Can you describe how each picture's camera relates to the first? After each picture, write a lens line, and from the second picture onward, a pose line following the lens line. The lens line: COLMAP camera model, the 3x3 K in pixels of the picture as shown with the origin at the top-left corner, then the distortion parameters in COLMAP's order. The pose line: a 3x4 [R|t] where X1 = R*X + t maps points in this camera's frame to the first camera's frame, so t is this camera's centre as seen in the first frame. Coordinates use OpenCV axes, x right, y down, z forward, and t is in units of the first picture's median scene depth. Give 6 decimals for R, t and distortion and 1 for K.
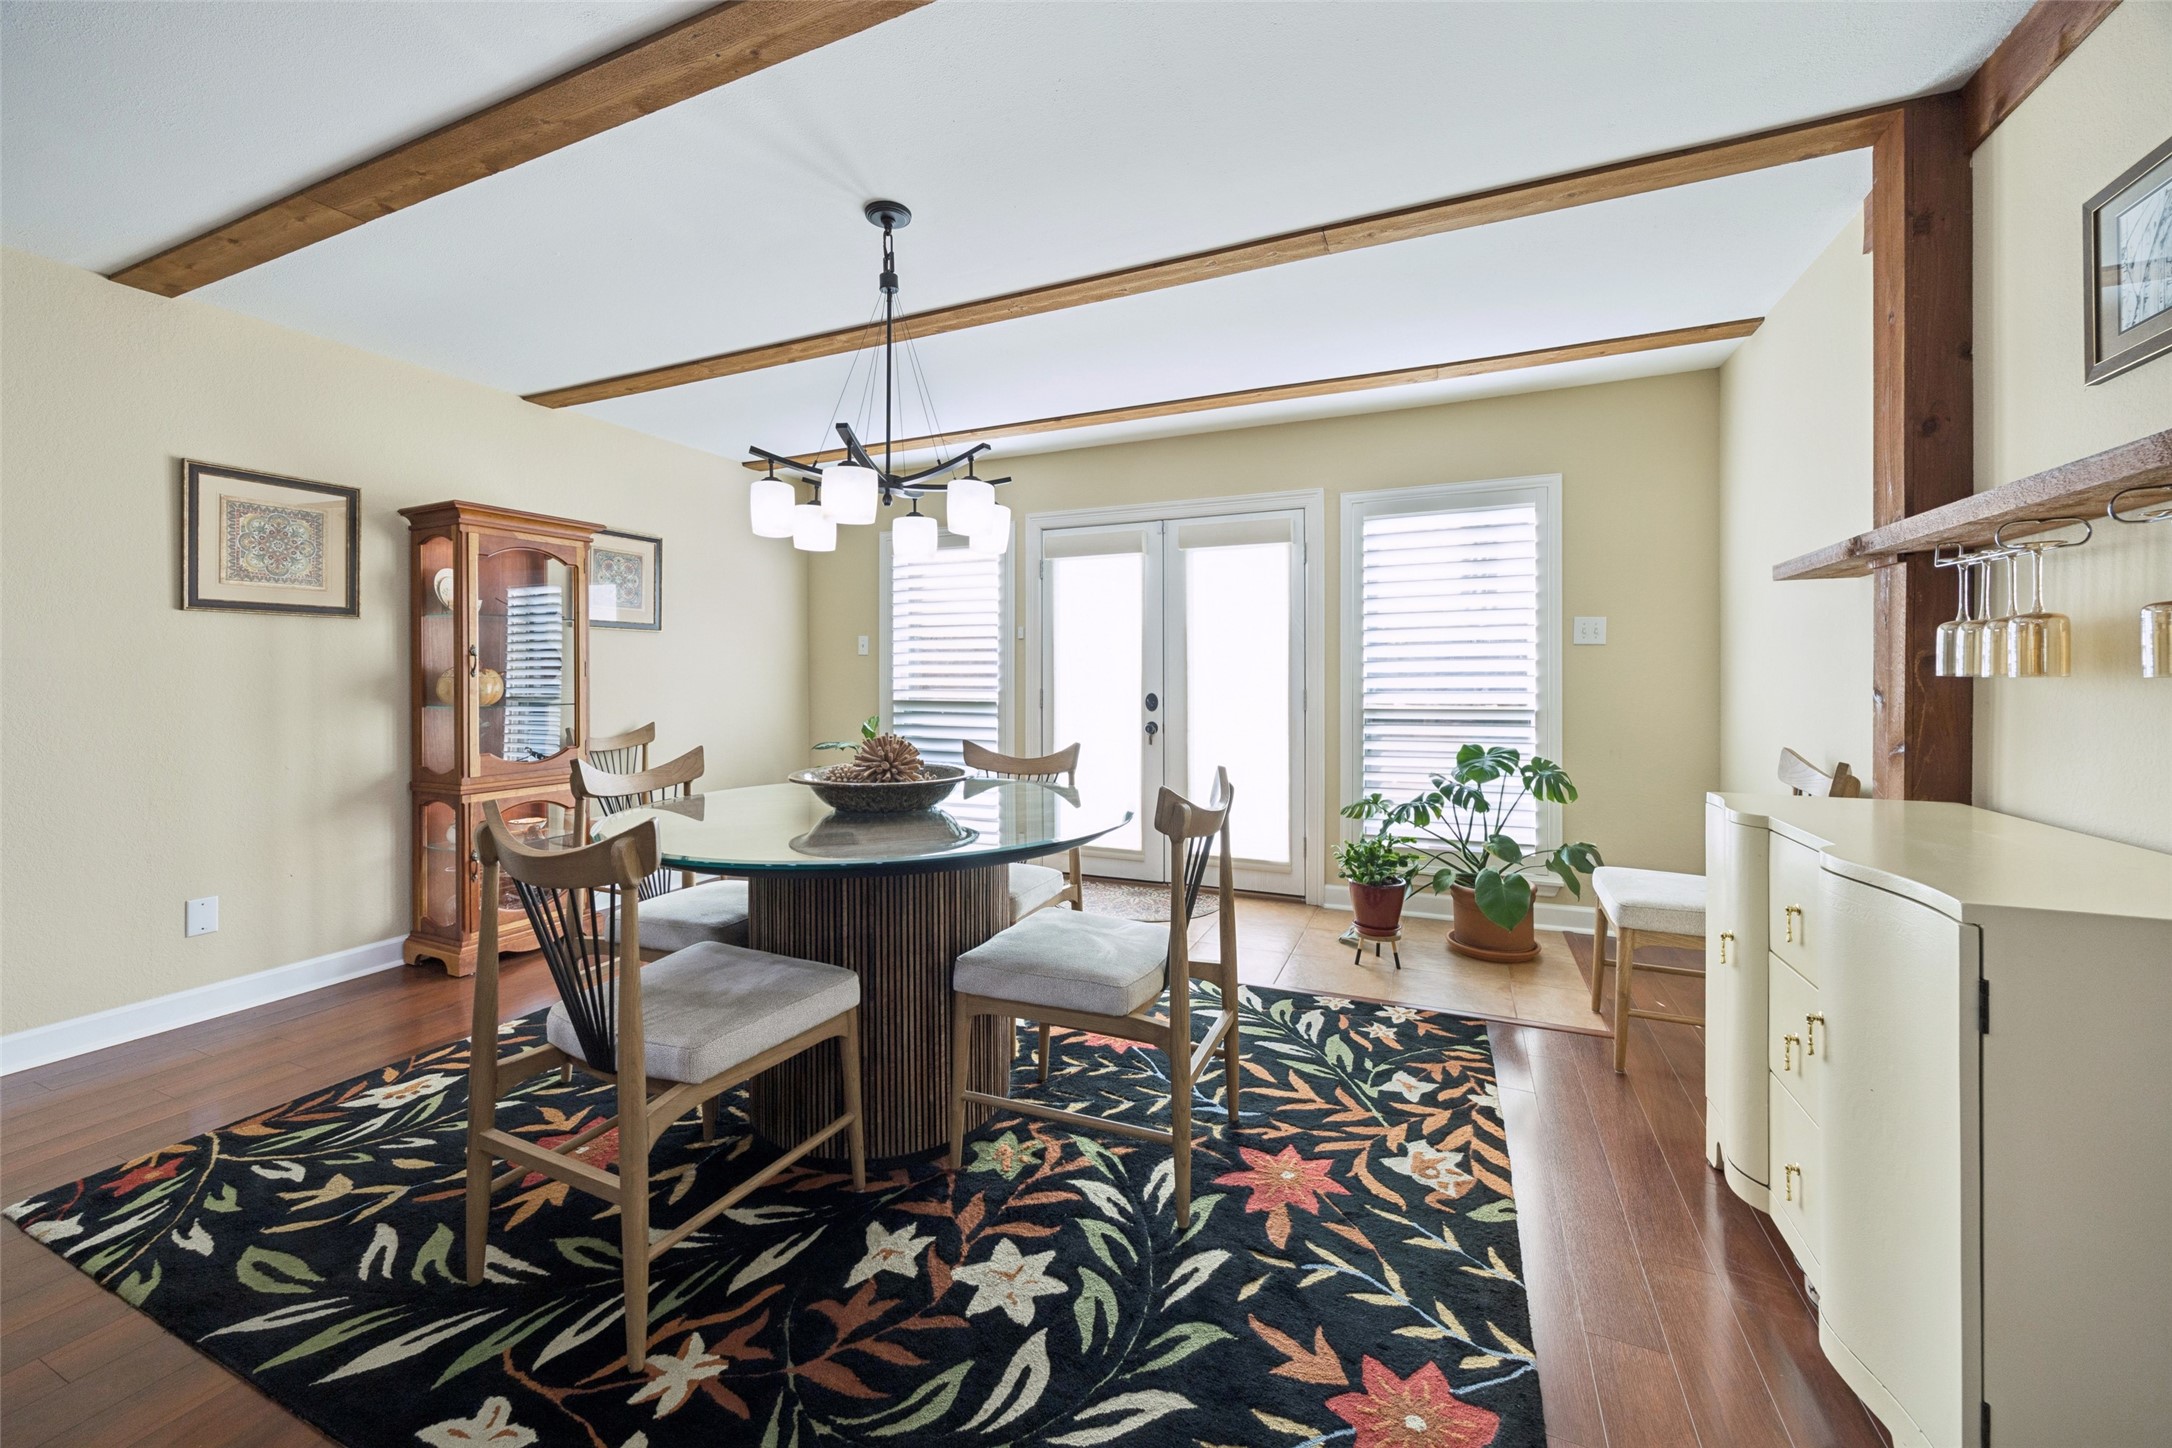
lens RADIAL K [[835.5, 0, 1078.5], [0, 835.5, 681.2], [0, 0, 1]] dist [-0.001777, -0.000938]
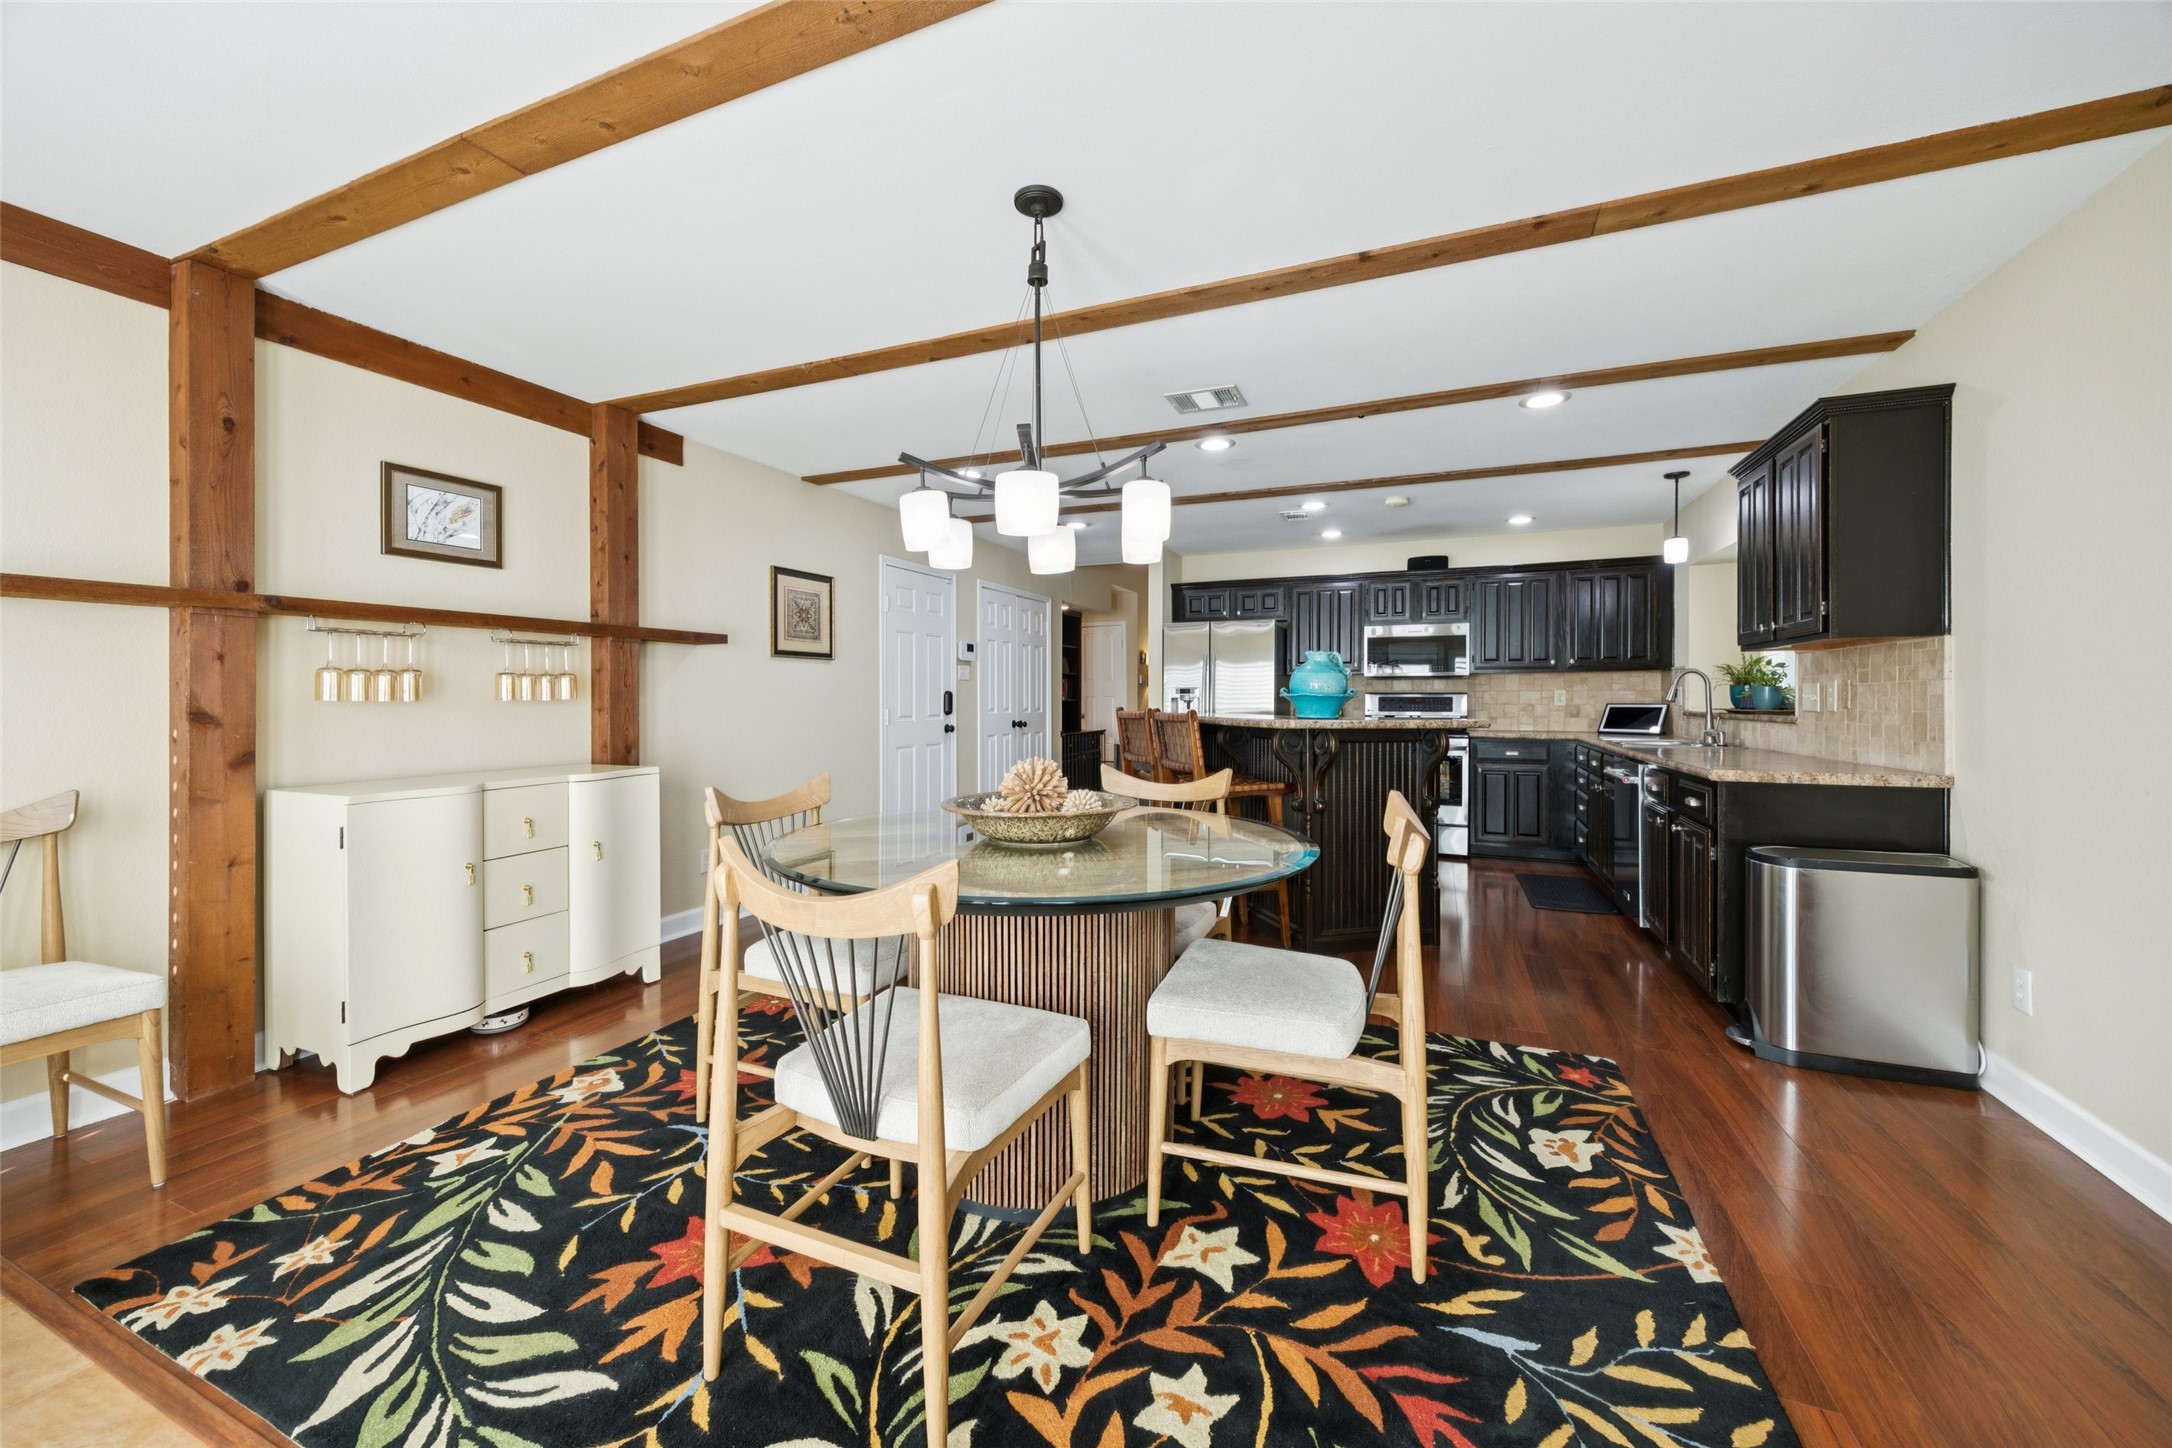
lens RADIAL K [[835.5, 0, 1079.8], [0, 835.5, 711.9], [0, 0, 1]] dist [-0.001777, -0.000938]
pose [[-0.999951, 0.005128, -0.008443, -0.270591], [0.004902, 0.999633, 0.026628, -0.016985], [0.008577, 0.026585, -0.999610, 1.926541]]
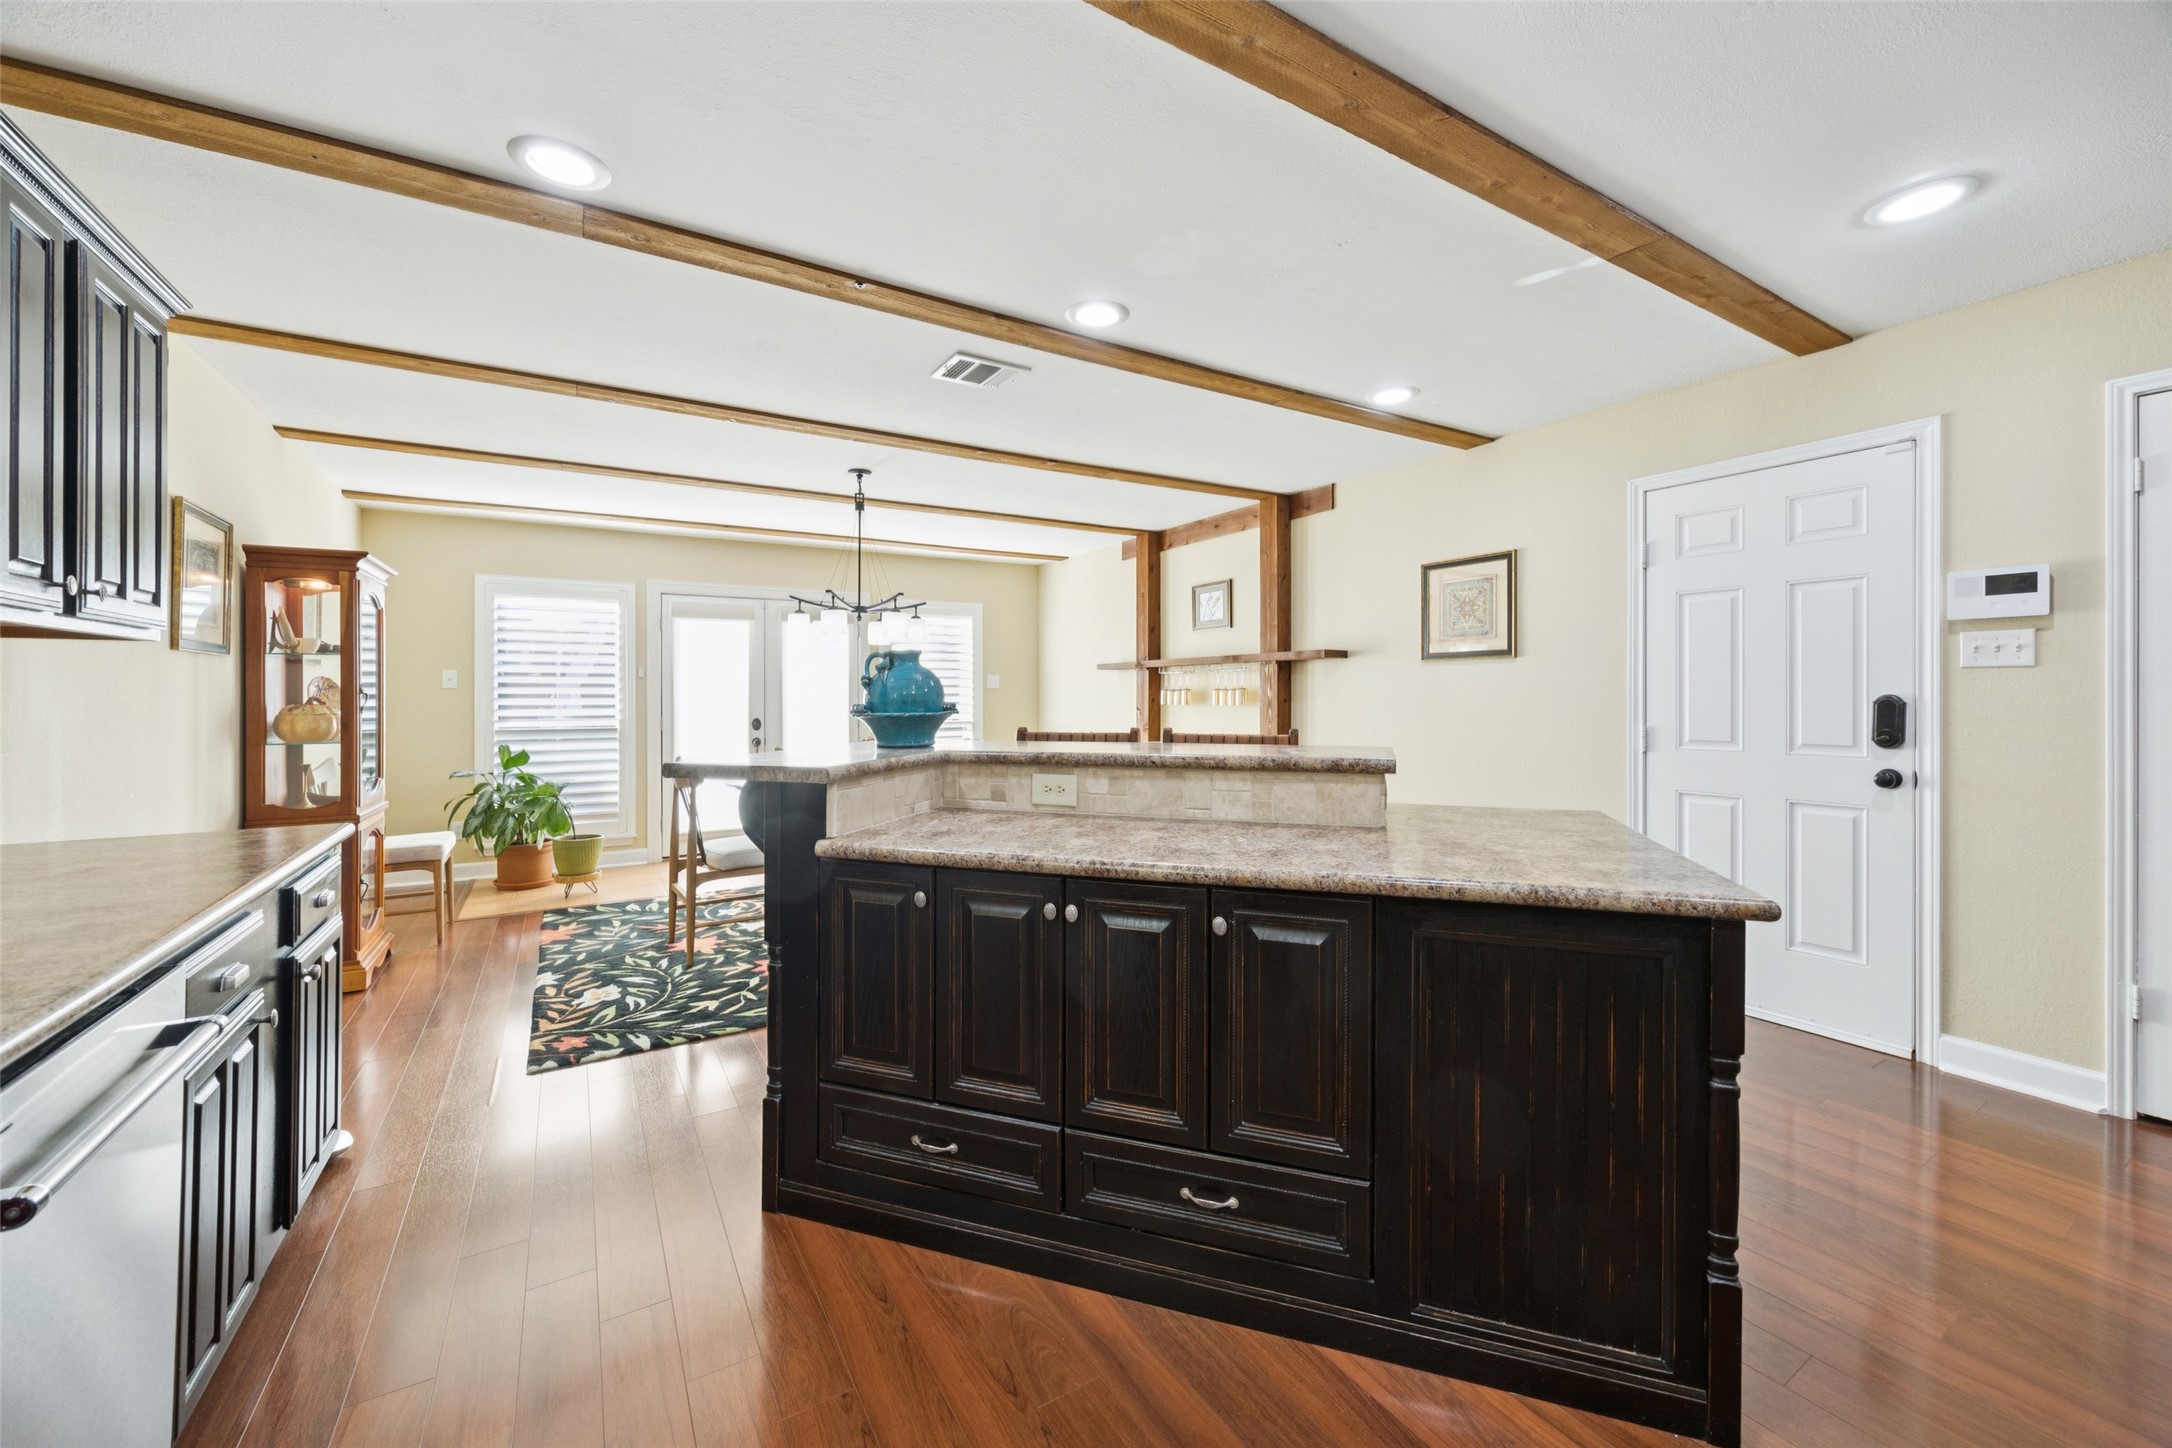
lens RADIAL K [[835.5, 0, 1063.9], [0, 835.5, 696.6], [0, 0, 1]] dist [-0.001777, -0.000938]
pose [[0.578786, 0.000901, 0.815479, -1.547509], [0.008744, 0.999935, -0.007310, -0.014838], [-0.815433, 0.011362, 0.578740, -0.522947]]
